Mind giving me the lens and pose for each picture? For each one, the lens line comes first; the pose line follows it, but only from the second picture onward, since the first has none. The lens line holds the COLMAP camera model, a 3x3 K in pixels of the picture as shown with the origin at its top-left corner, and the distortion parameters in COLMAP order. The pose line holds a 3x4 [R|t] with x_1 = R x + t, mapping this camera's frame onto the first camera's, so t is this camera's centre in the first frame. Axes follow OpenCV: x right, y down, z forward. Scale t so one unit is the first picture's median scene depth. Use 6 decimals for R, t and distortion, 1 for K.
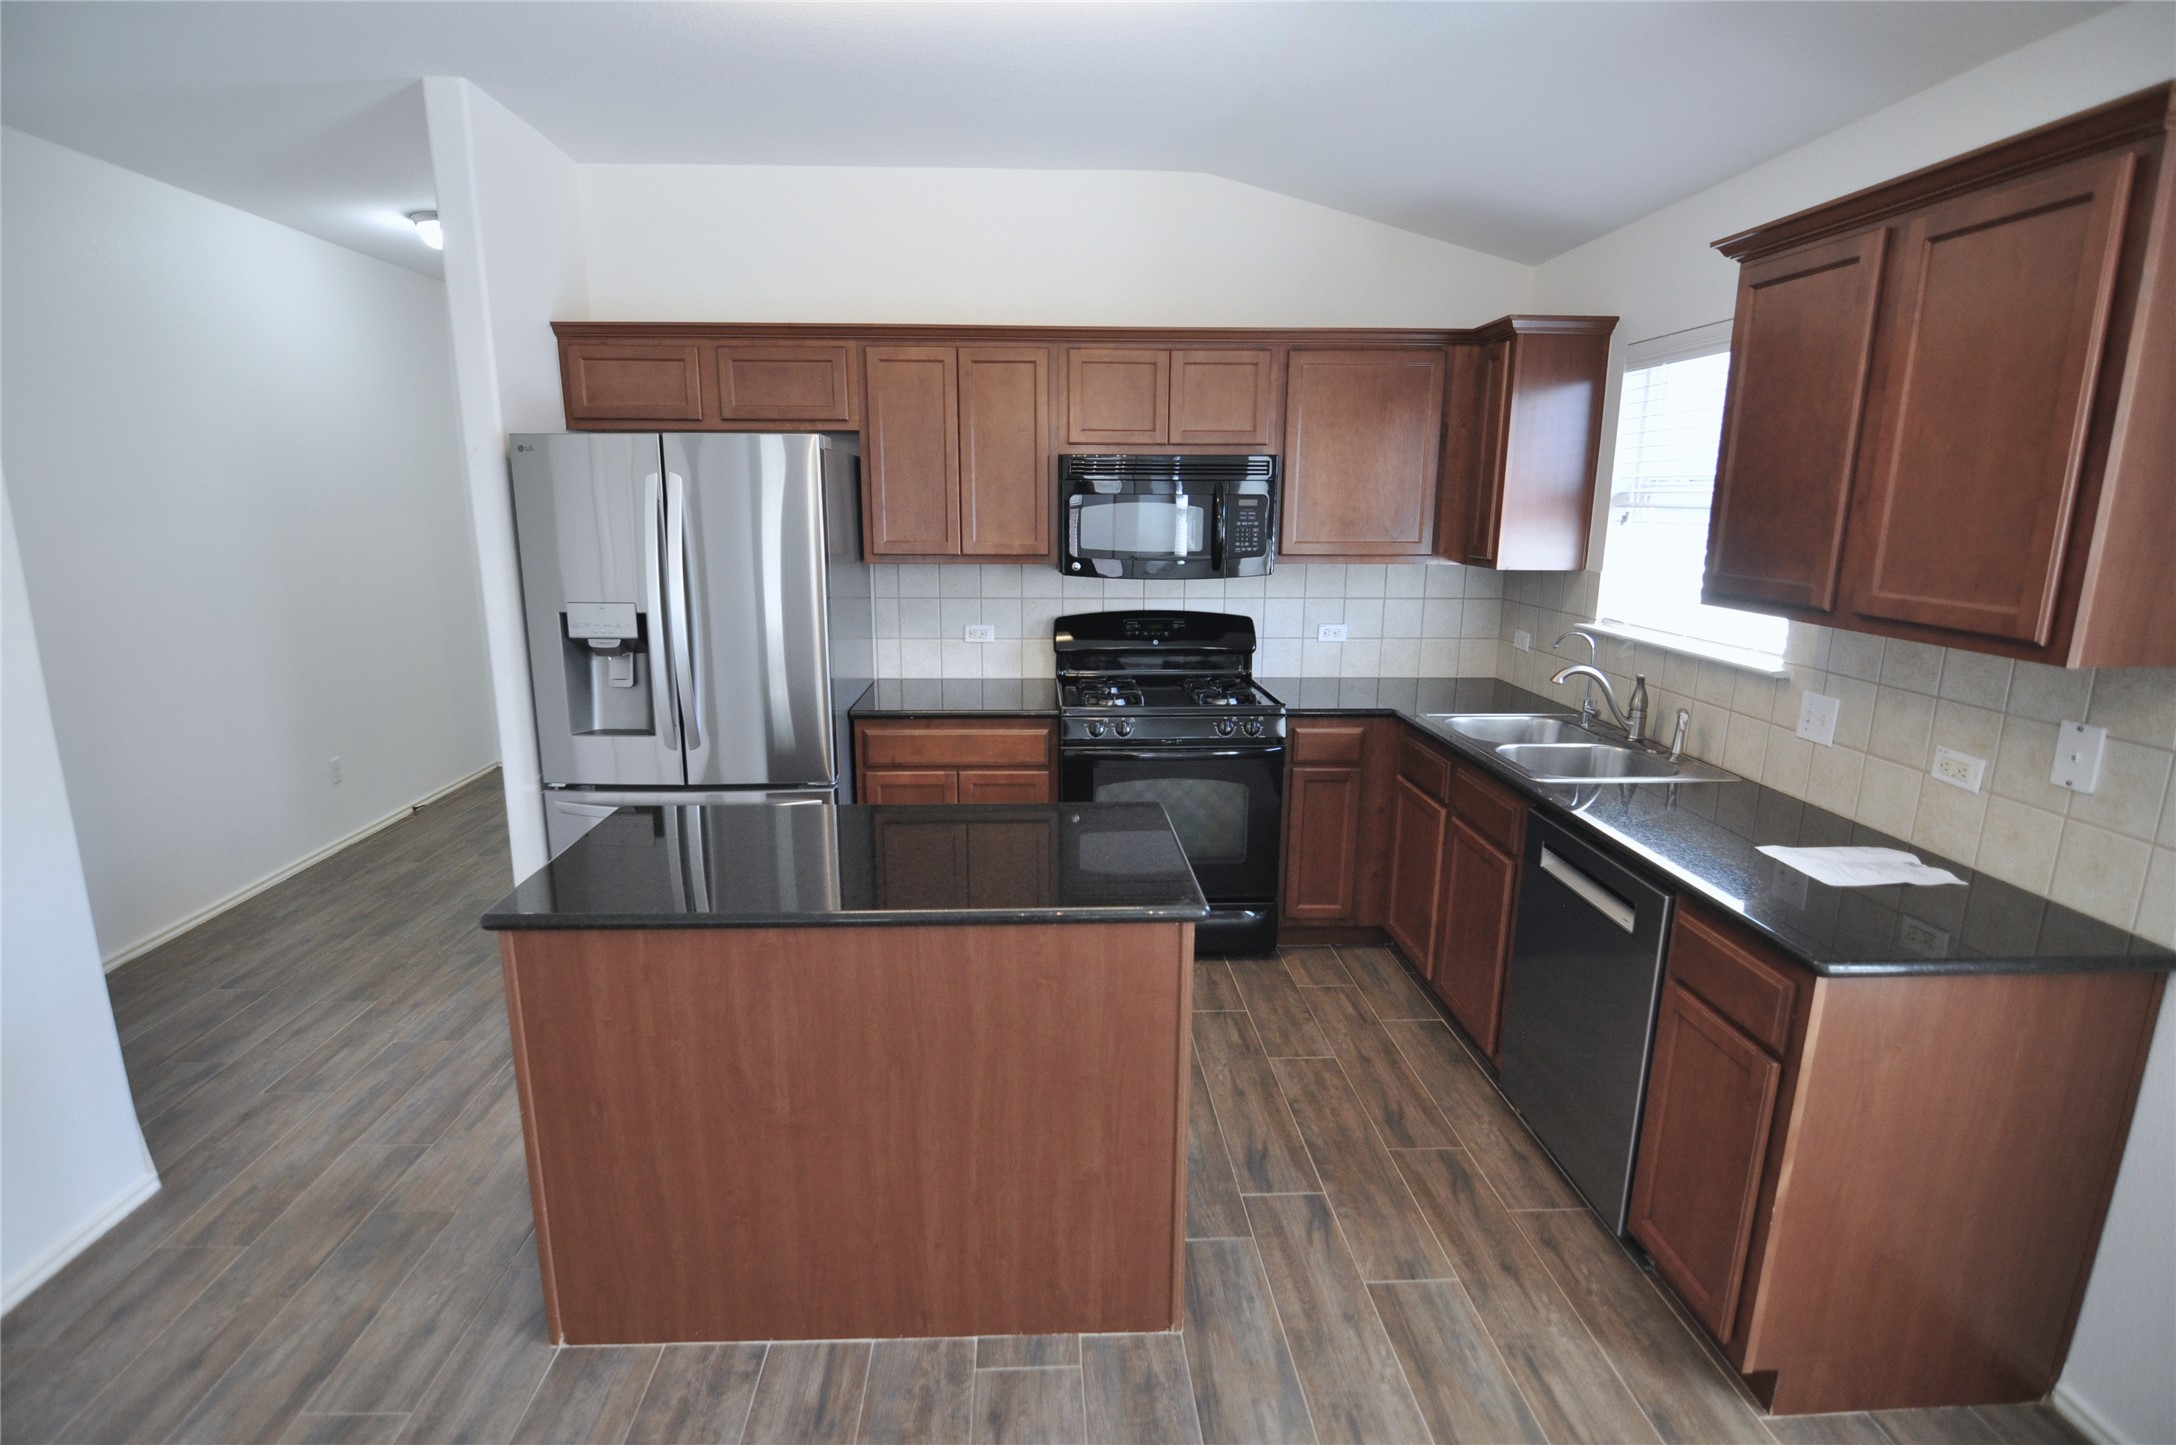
lens RADIAL K [[1060.0, 0, 1079.1], [0, 1060.0, 733.8], [0, 0, 1]] dist [-0.022289, -0.000535]
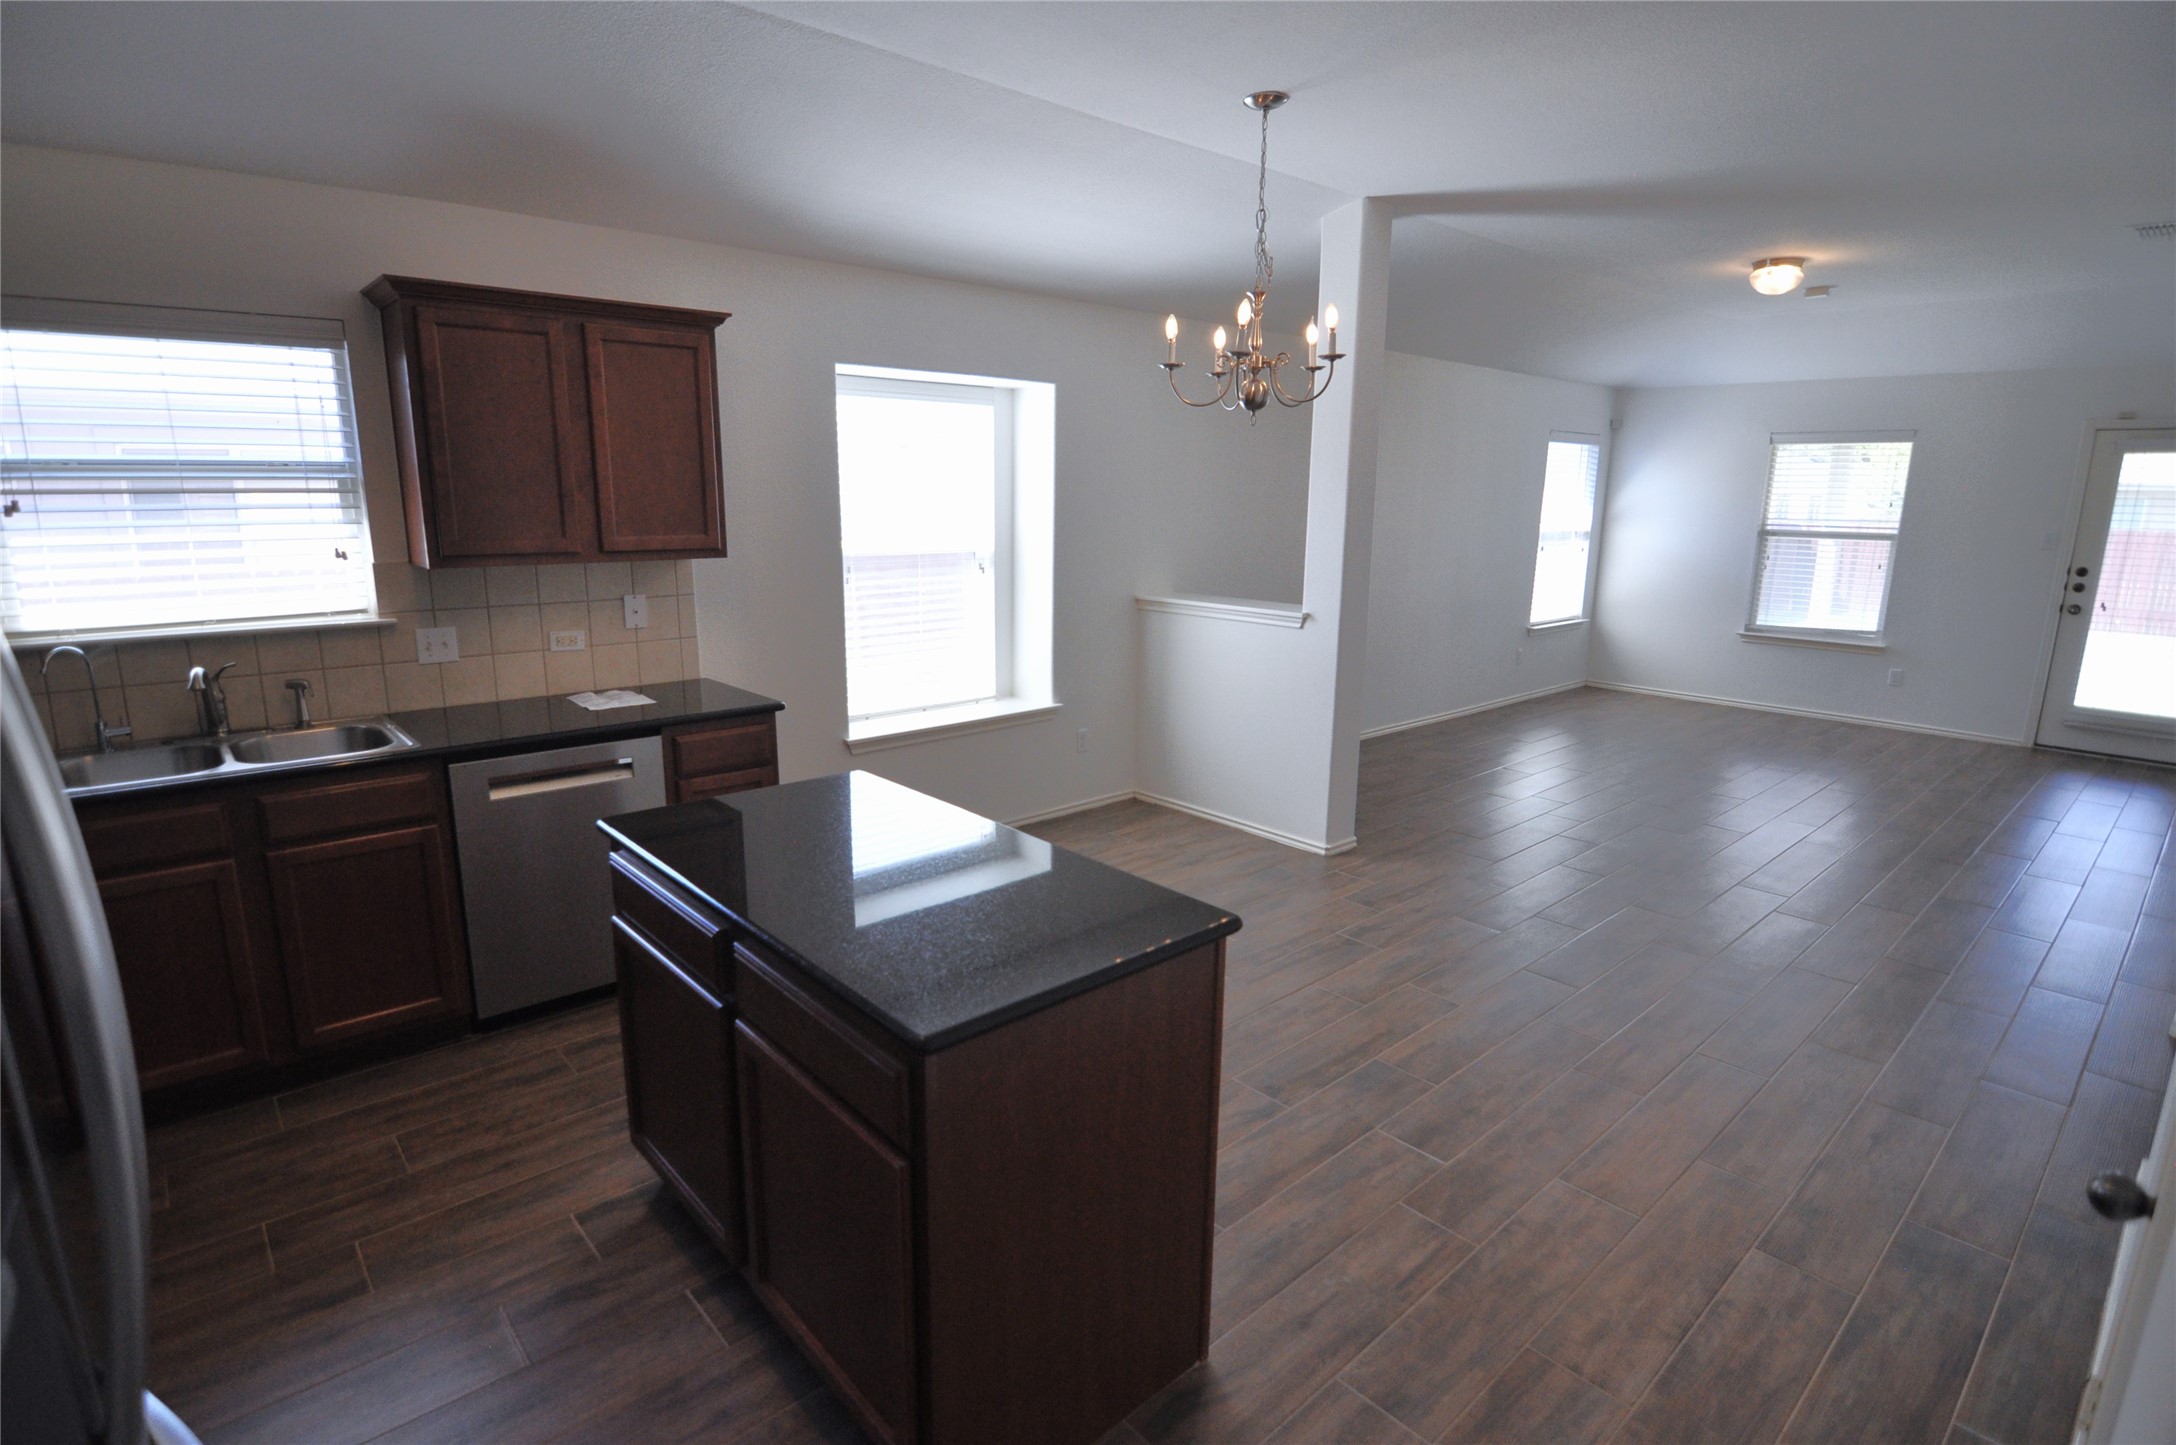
lens RADIAL K [[1060.0, 0, 1079.1], [0, 1060.0, 733.8], [0, 0, 1]] dist [-0.022289, -0.000535]
pose [[-0.623068, -0.196841, 0.756994, -0.638606], [0.154784, 0.917646, 0.366016, -0.206339], [-0.766699, 0.345224, -0.541288, 0.843448]]
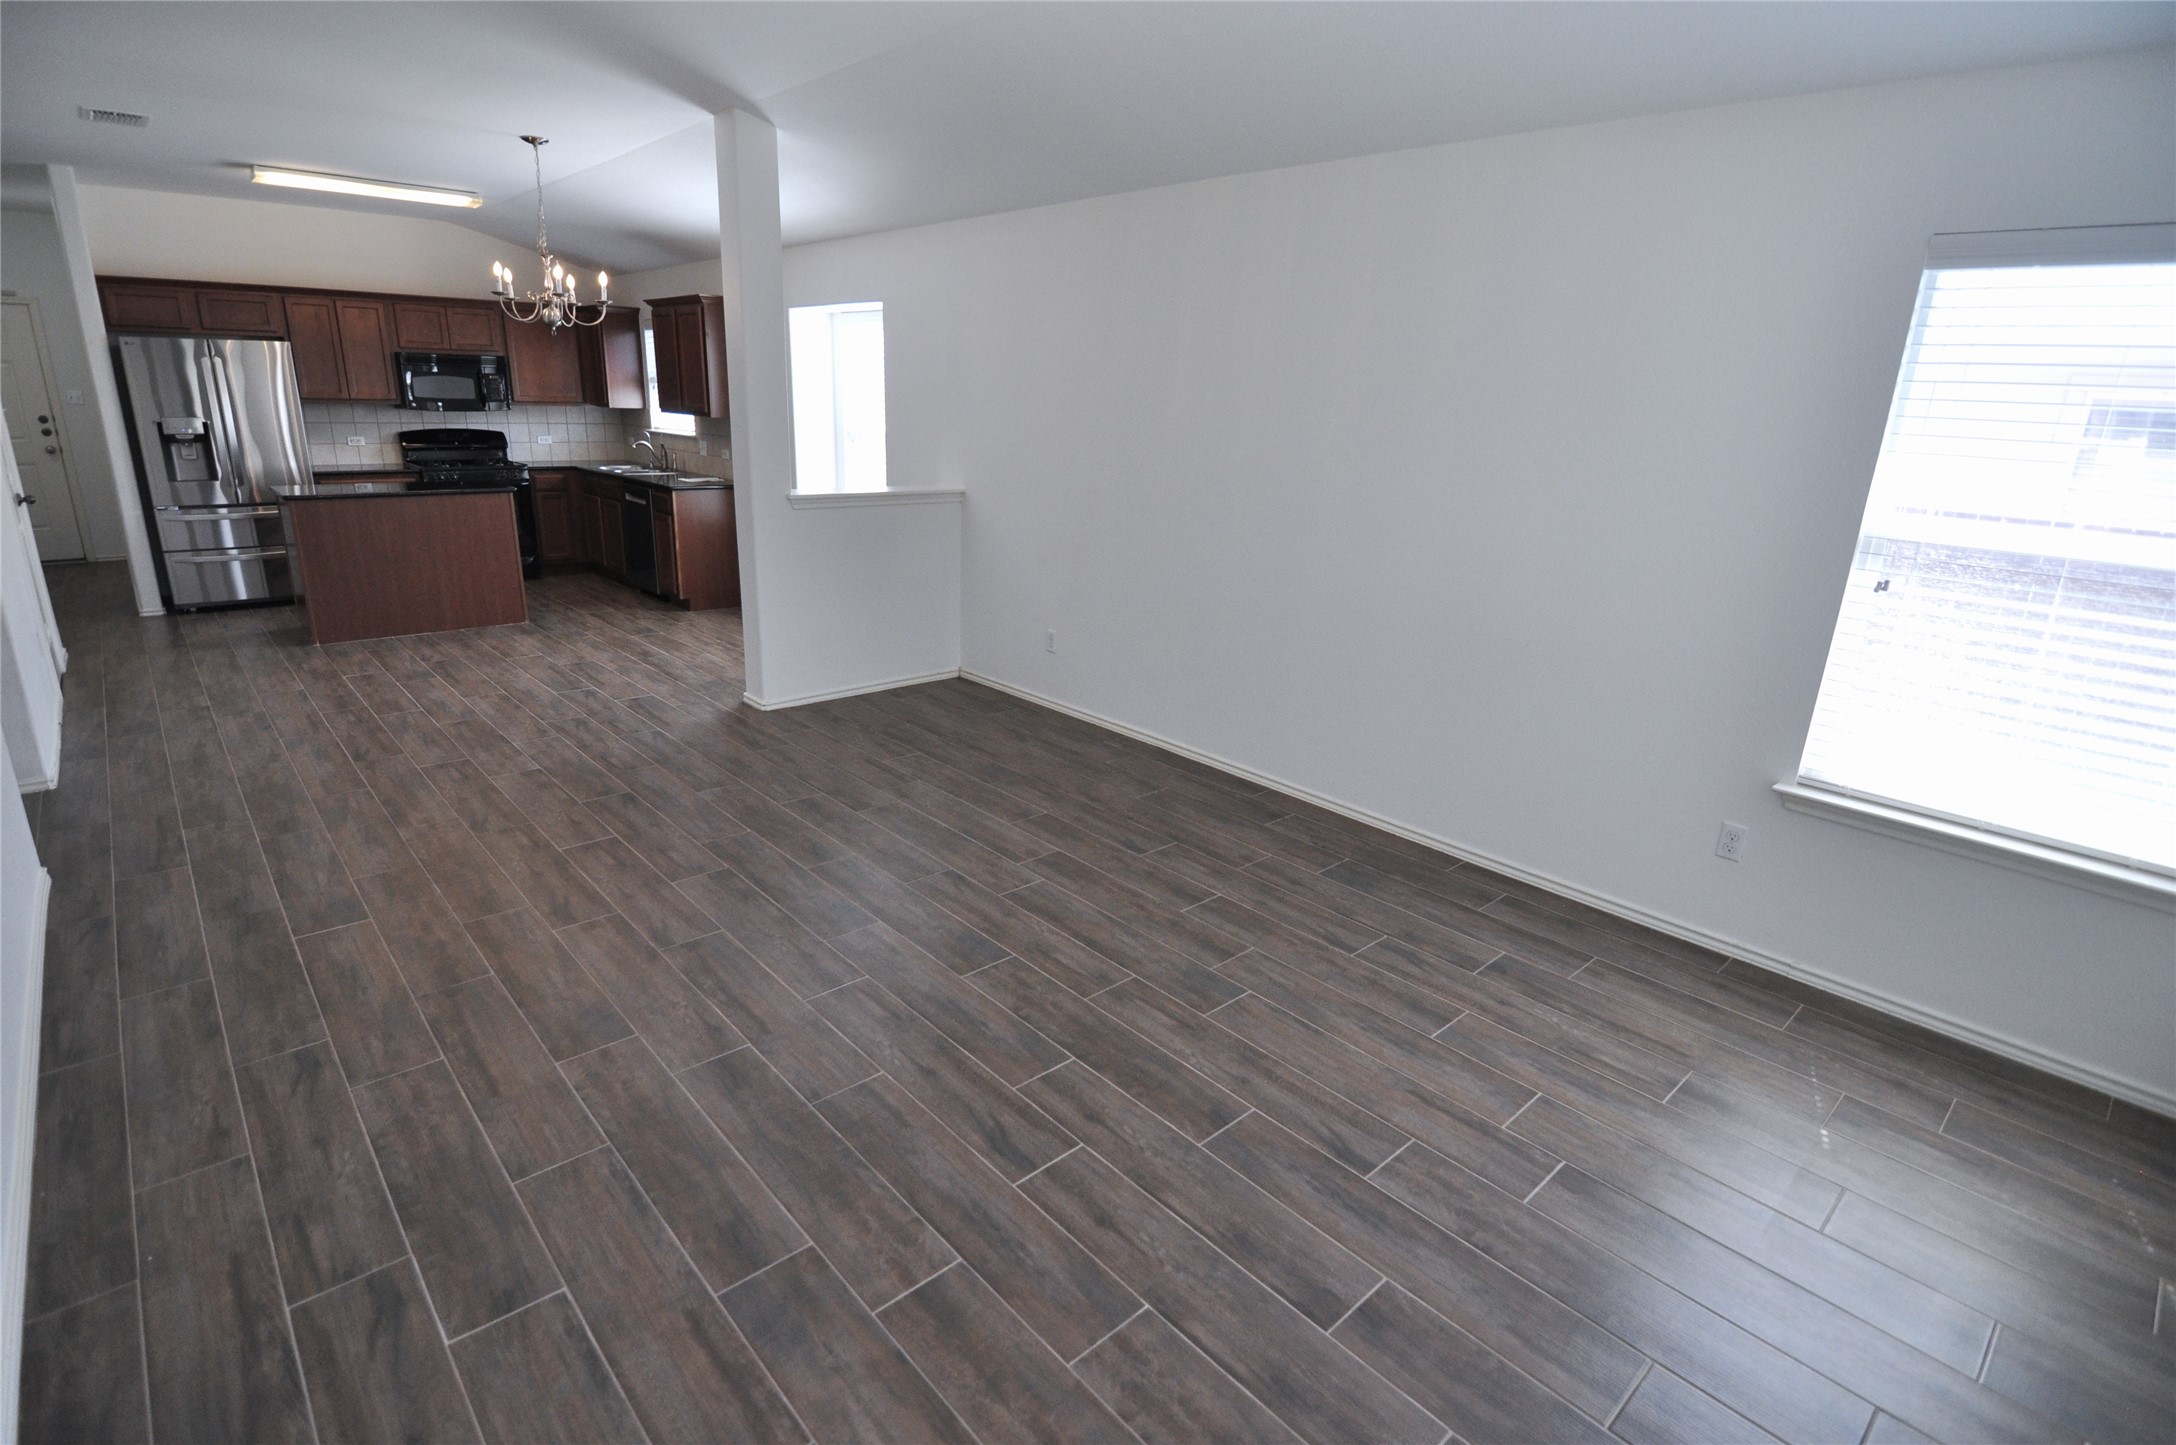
lens RADIAL K [[1060.0, 0, 1079.1], [0, 1060.0, 733.8], [0, 0, 1]] dist [-0.022289, -0.000535]
pose [[0.774944, -0.171036, 0.608448, -0.409616], [0.107065, 0.984299, 0.140327, 0.390564], [-0.622896, -0.043602, 0.781089, -1.746843]]
